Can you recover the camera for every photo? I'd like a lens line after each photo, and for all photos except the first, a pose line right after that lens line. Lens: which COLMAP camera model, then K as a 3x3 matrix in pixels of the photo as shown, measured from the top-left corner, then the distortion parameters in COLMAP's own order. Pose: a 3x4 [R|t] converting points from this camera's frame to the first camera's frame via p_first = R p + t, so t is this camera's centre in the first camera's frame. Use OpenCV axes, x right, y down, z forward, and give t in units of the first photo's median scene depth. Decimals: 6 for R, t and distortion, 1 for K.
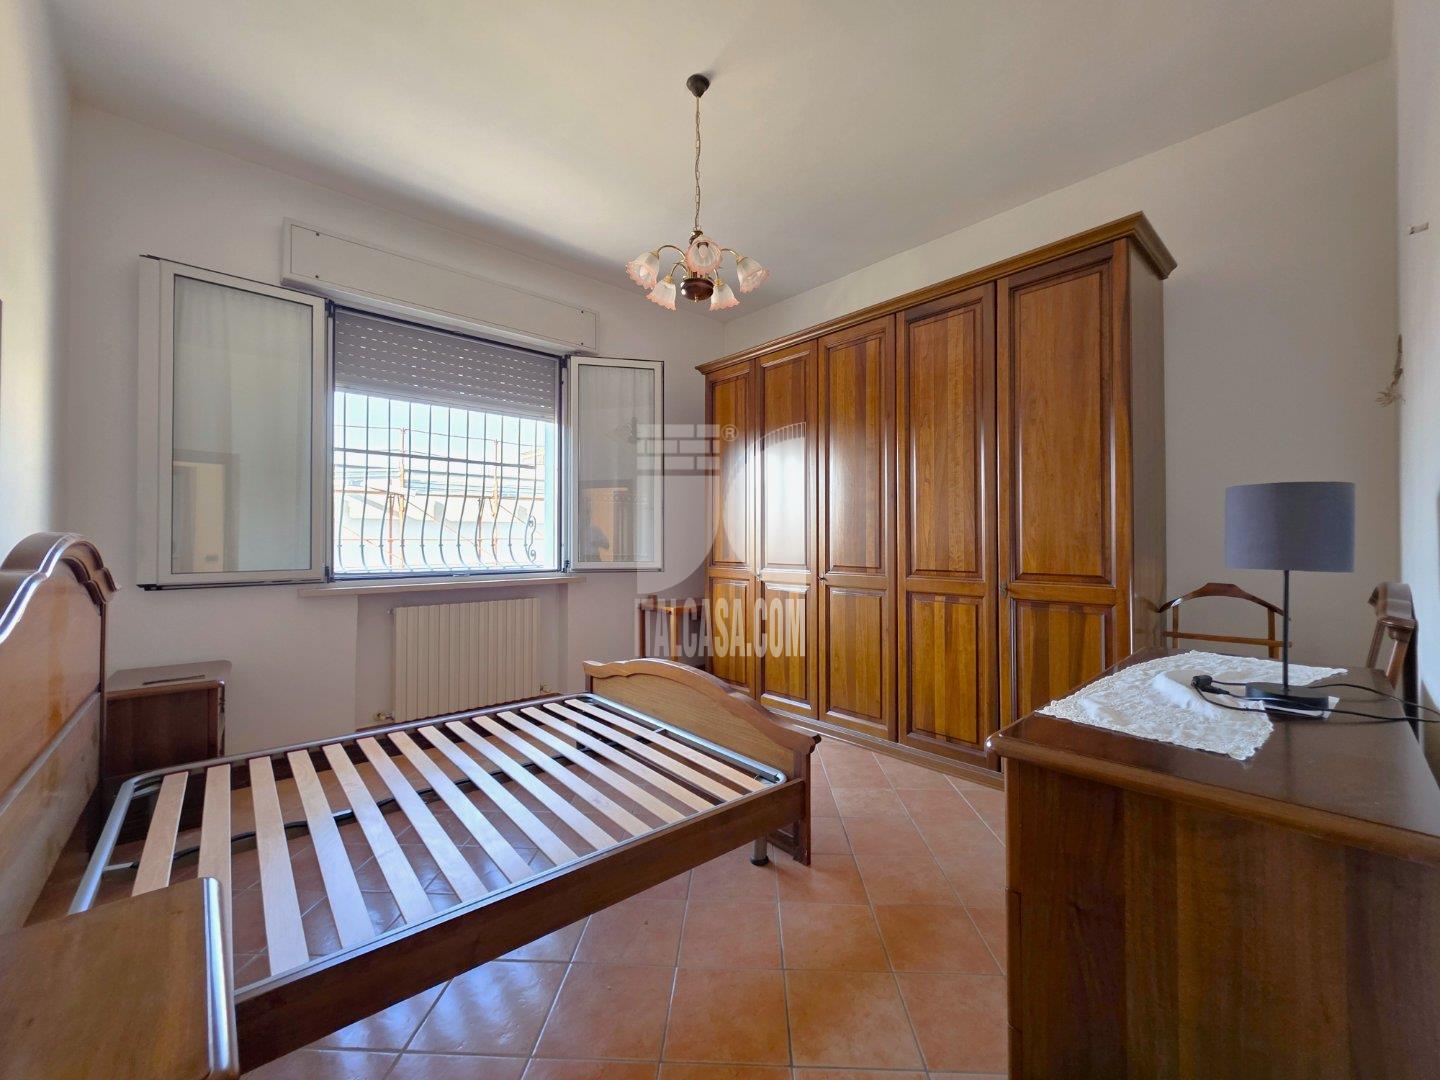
lens RADIAL K [[572.0, 0, 720.0], [0, 572.0, 540.0], [0, 0, 1]] dist [-0.003067, -0.000251]
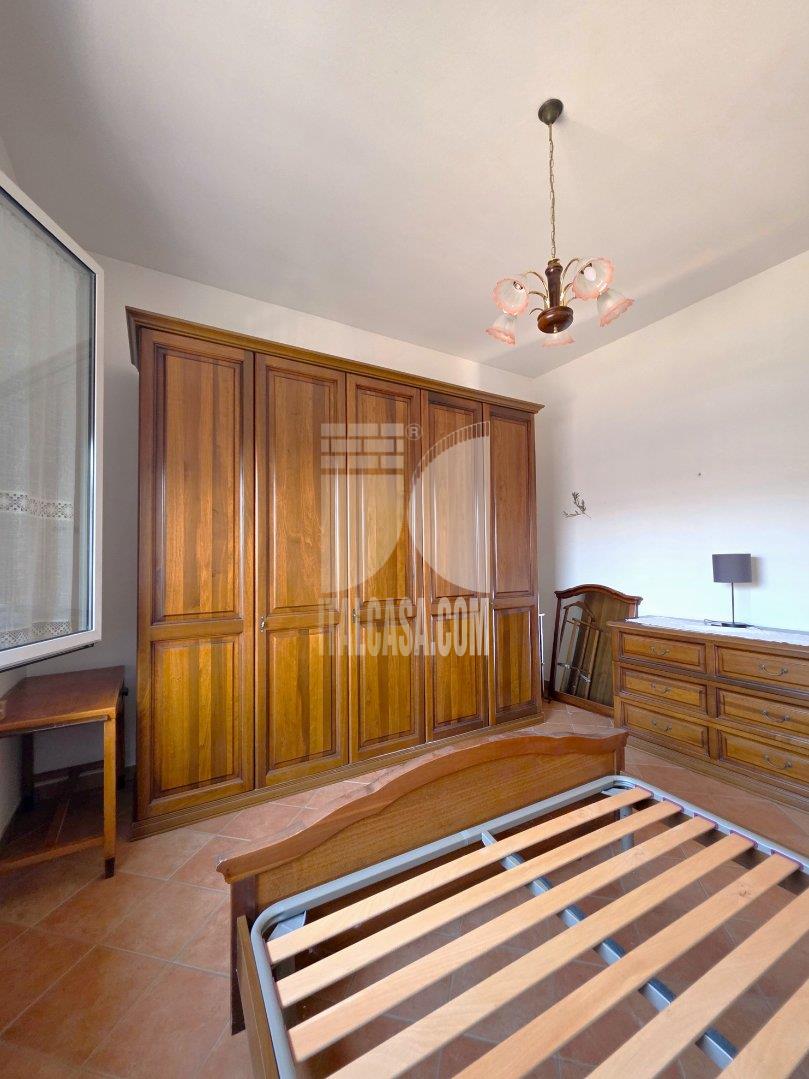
lens RADIAL K [[445.3, 0, 401.9], [0, 445.3, 544.0], [0, 0, 1]] dist [0.000961, 0.000248]
pose [[0.206772, 0.019270, 0.978199, -0.657476], [0.005883, 0.999763, -0.020938, -0.048232], [-0.978371, 0.010085, 0.206610, 0.890347]]
